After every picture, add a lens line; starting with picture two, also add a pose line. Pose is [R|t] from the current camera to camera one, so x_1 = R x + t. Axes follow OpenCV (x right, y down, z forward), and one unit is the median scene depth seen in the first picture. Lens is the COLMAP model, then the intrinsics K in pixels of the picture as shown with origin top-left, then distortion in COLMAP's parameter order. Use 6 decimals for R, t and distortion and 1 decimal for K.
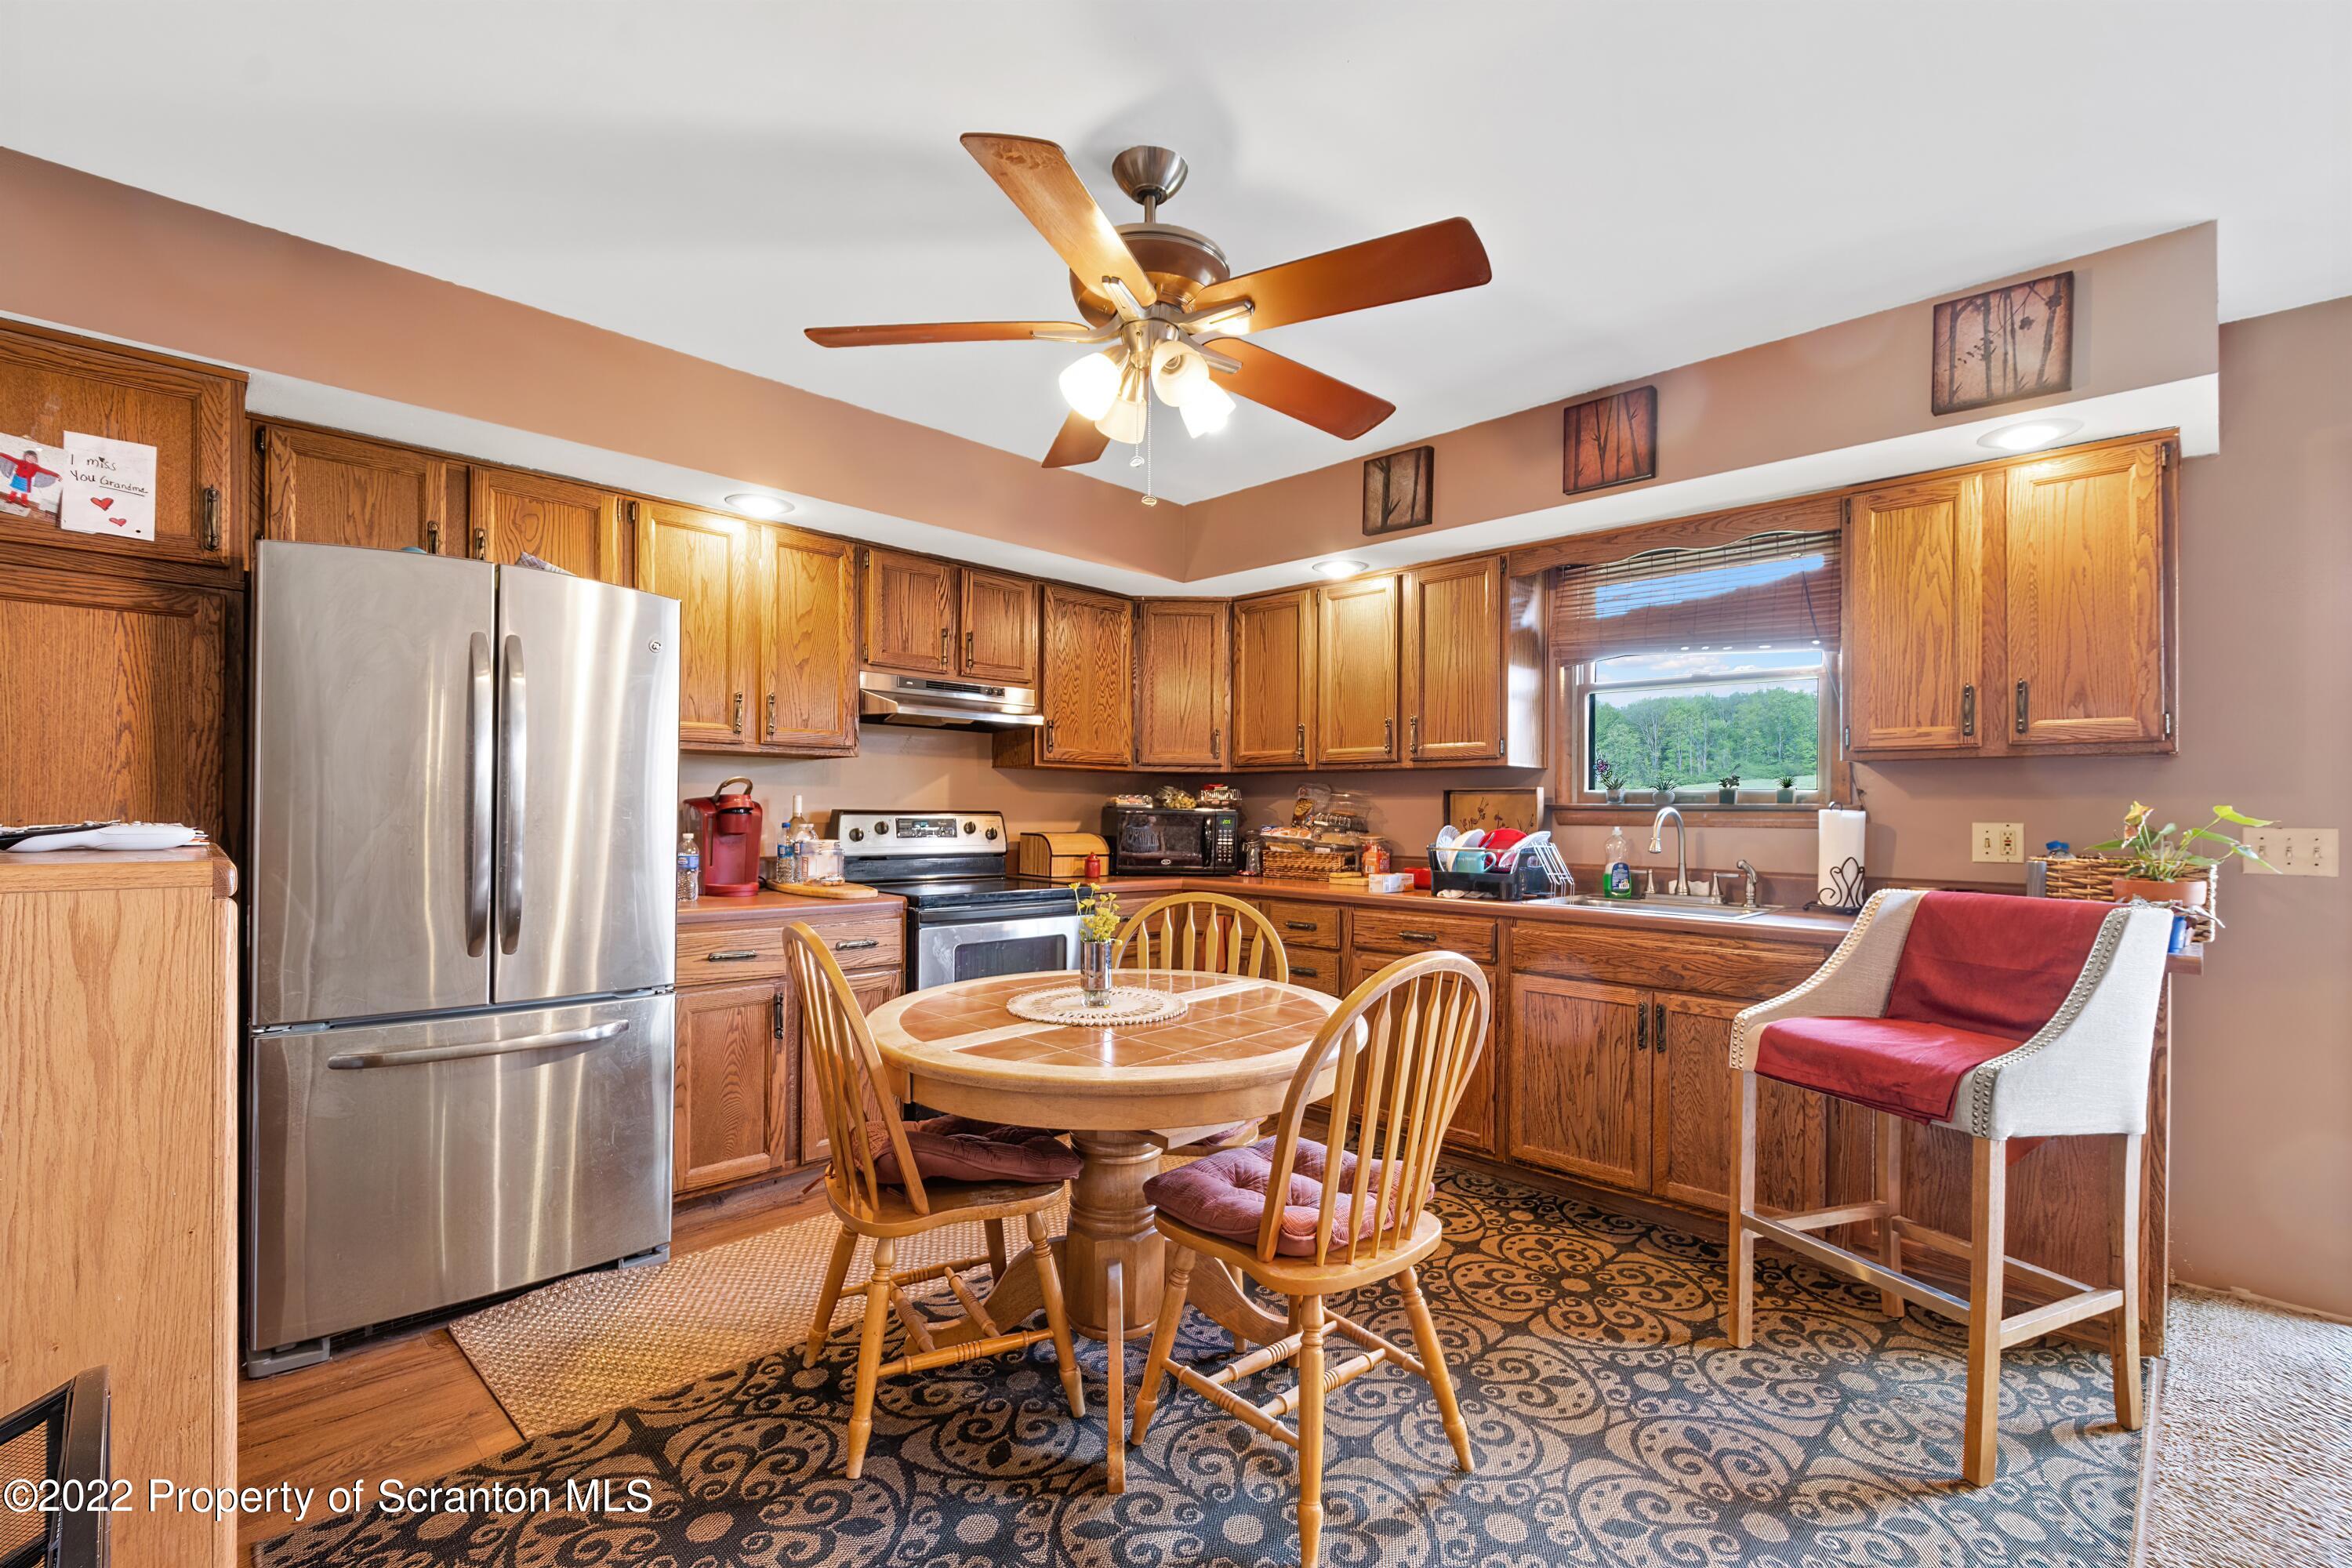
lens RADIAL K [[1051.7, 0, 1188.5], [0, 1051.7, 817.8], [0, 0, 1]] dist [0.002087, -0.007515]
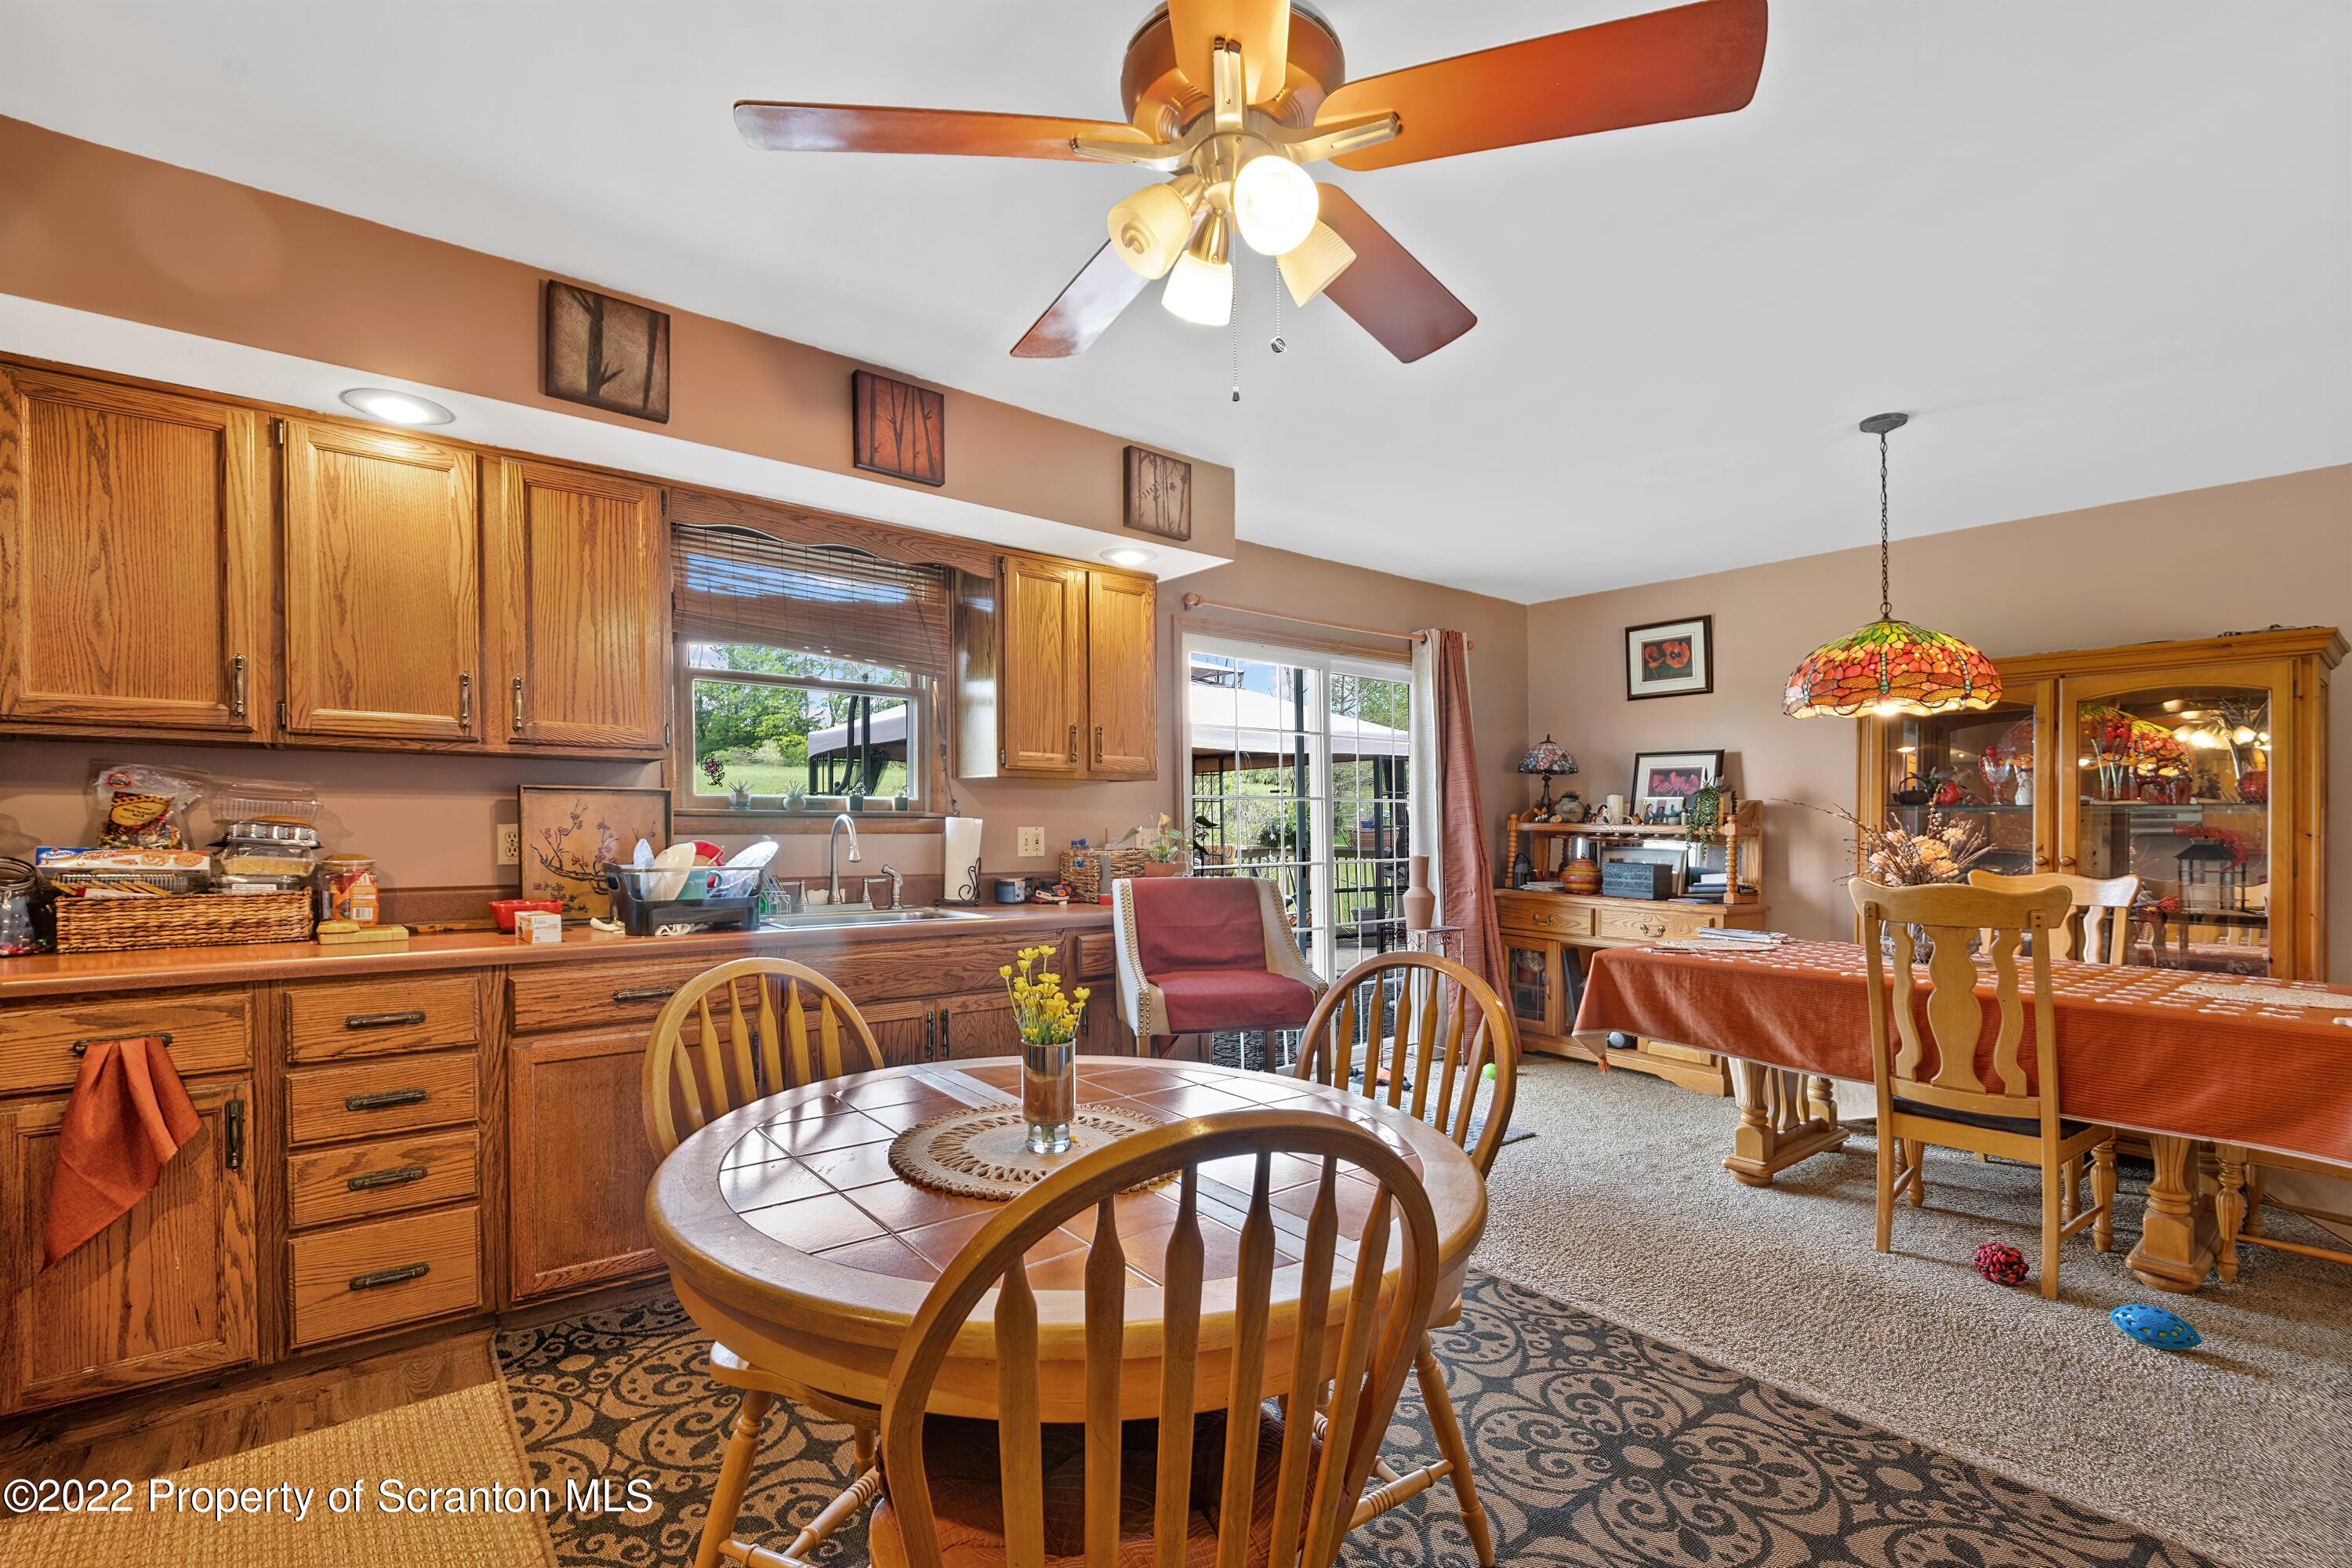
lens RADIAL K [[1061.4, 0, 1173.2], [0, 1061.4, 823.7], [0, 0, 1]] dist [0.003525, -0.006484]
pose [[0.106499, -0.007917, 0.994281, -0.464679], [0.001524, 0.999968, 0.007799, -0.008238], [-0.994312, 0.000685, 0.106507, 0.574190]]
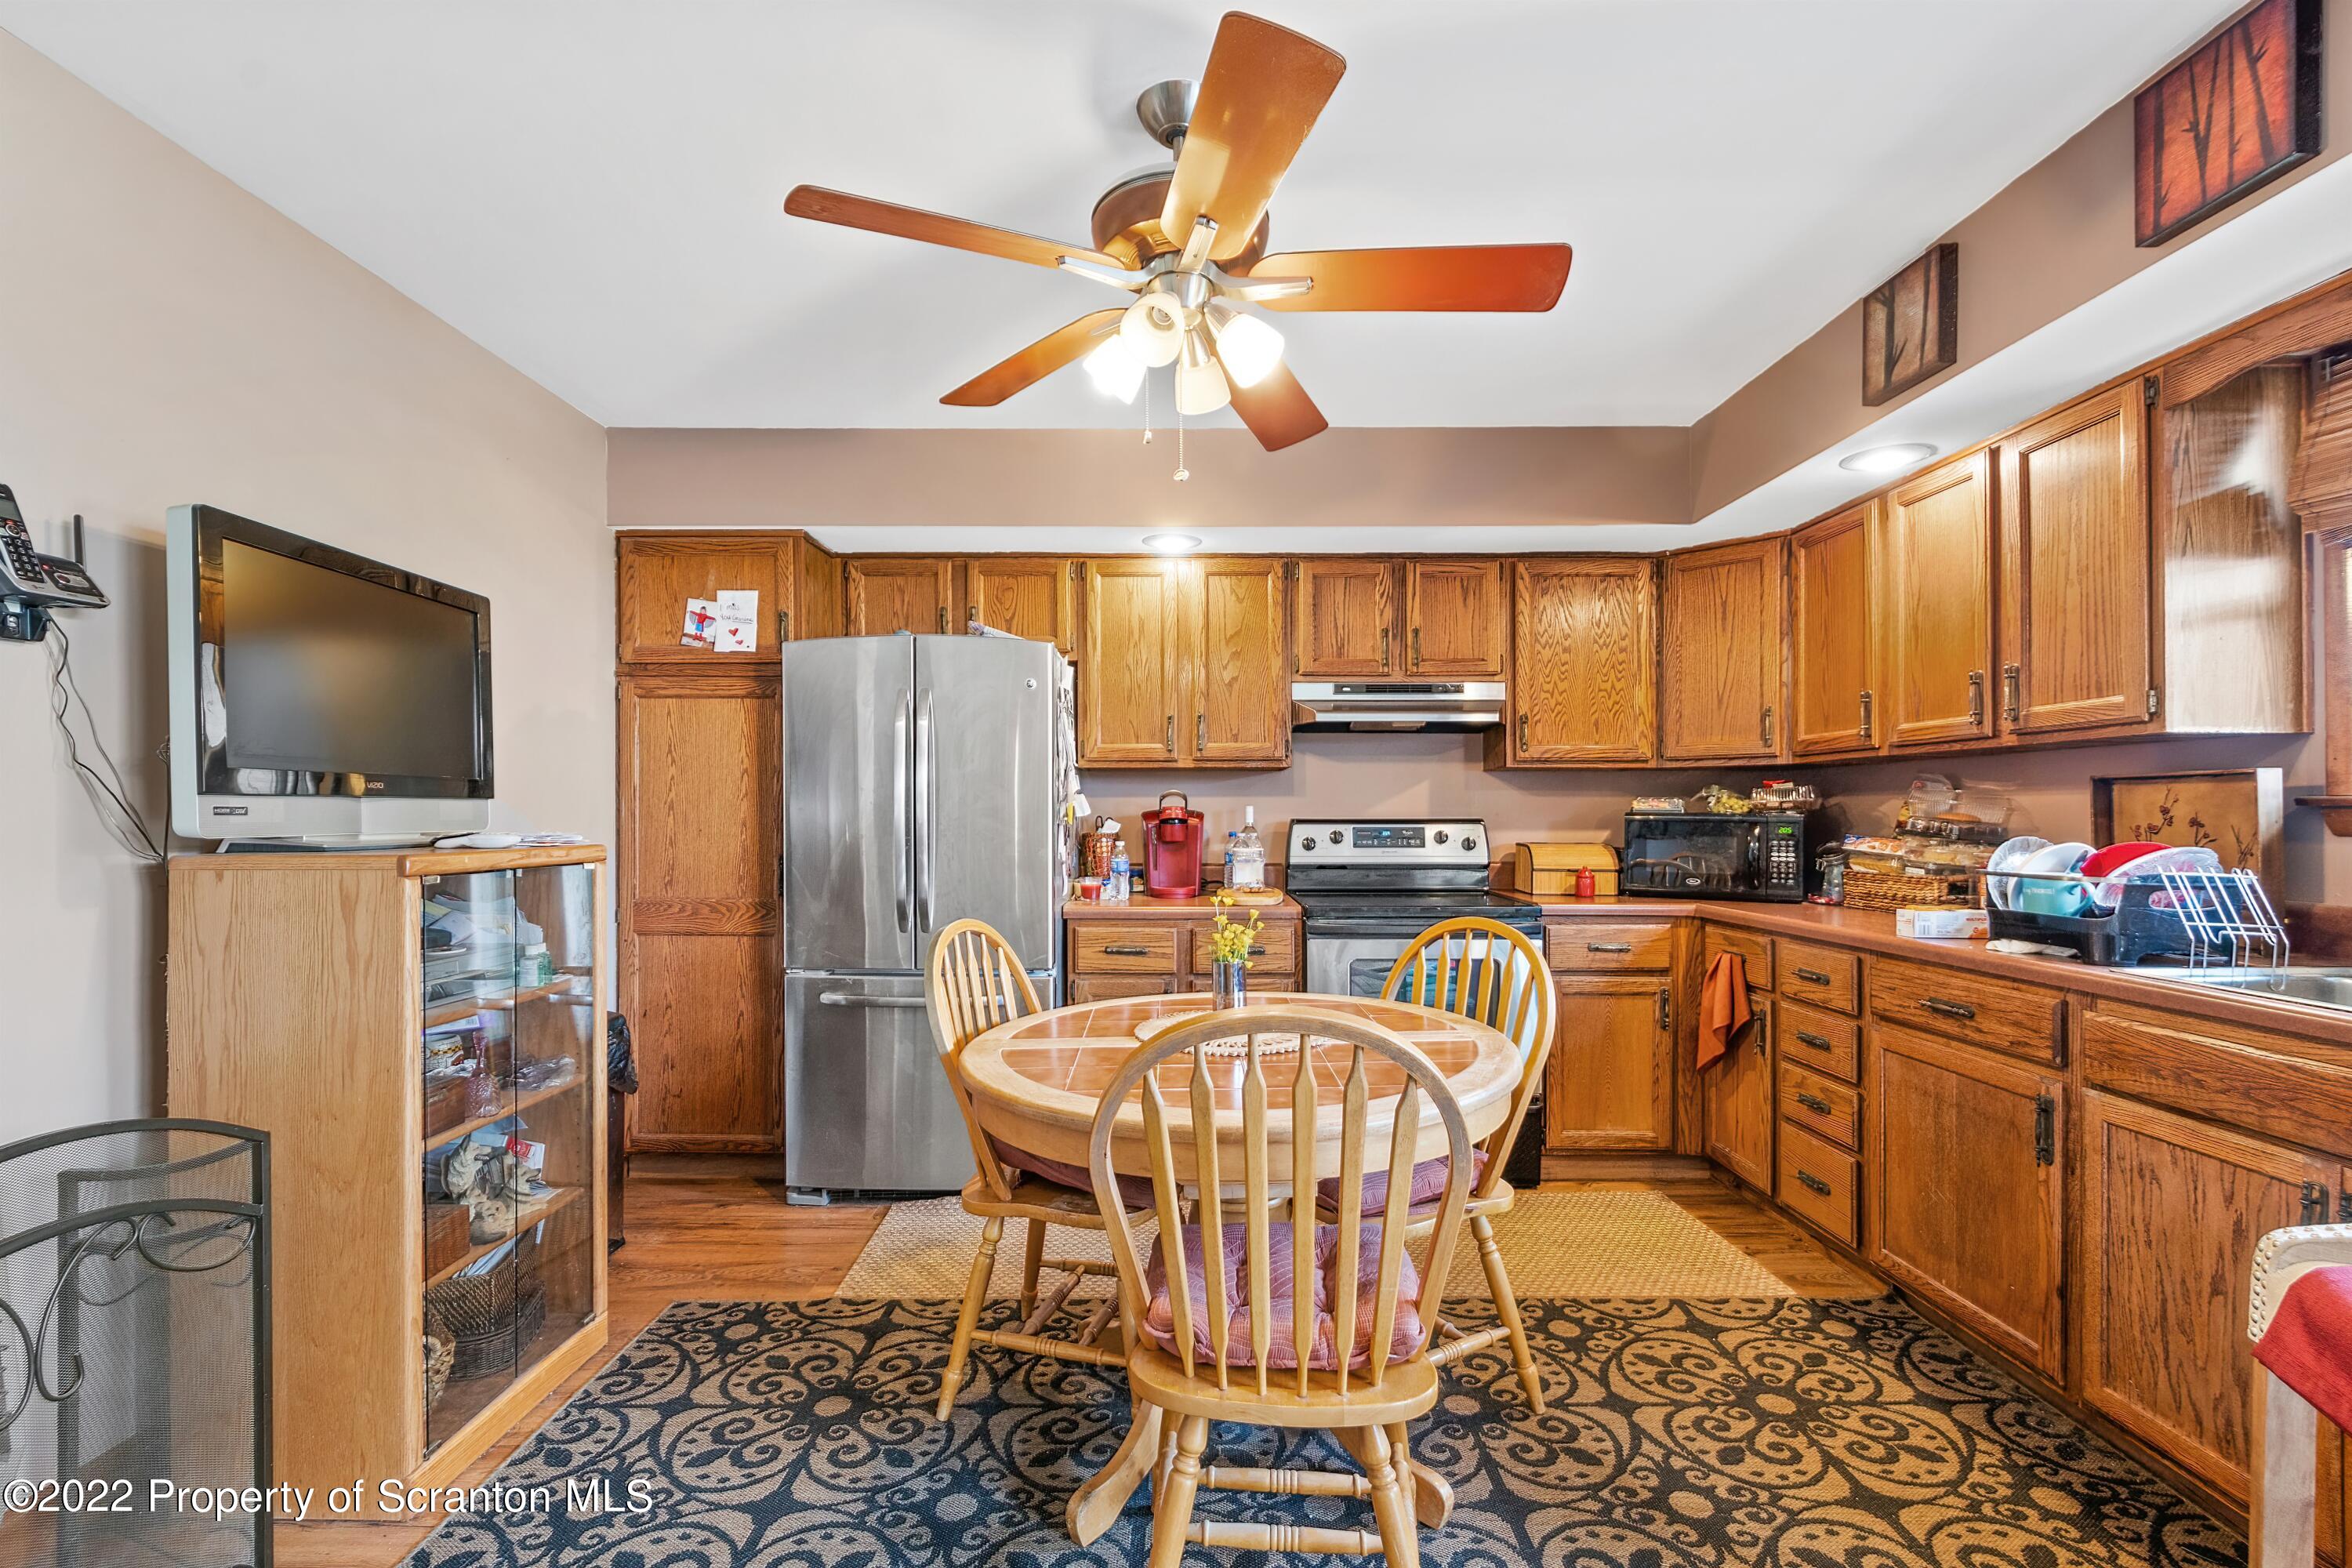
lens RADIAL K [[1061.4, 0, 1173.2], [0, 1061.4, 823.7], [0, 0, 1]] dist [0.003525, -0.006484]
pose [[0.696784, -0.005468, -0.717261, 0.357574], [0.003682, 0.999985, -0.004046, 0.000566], [0.717272, 0.000178, 0.696793, 0.210345]]
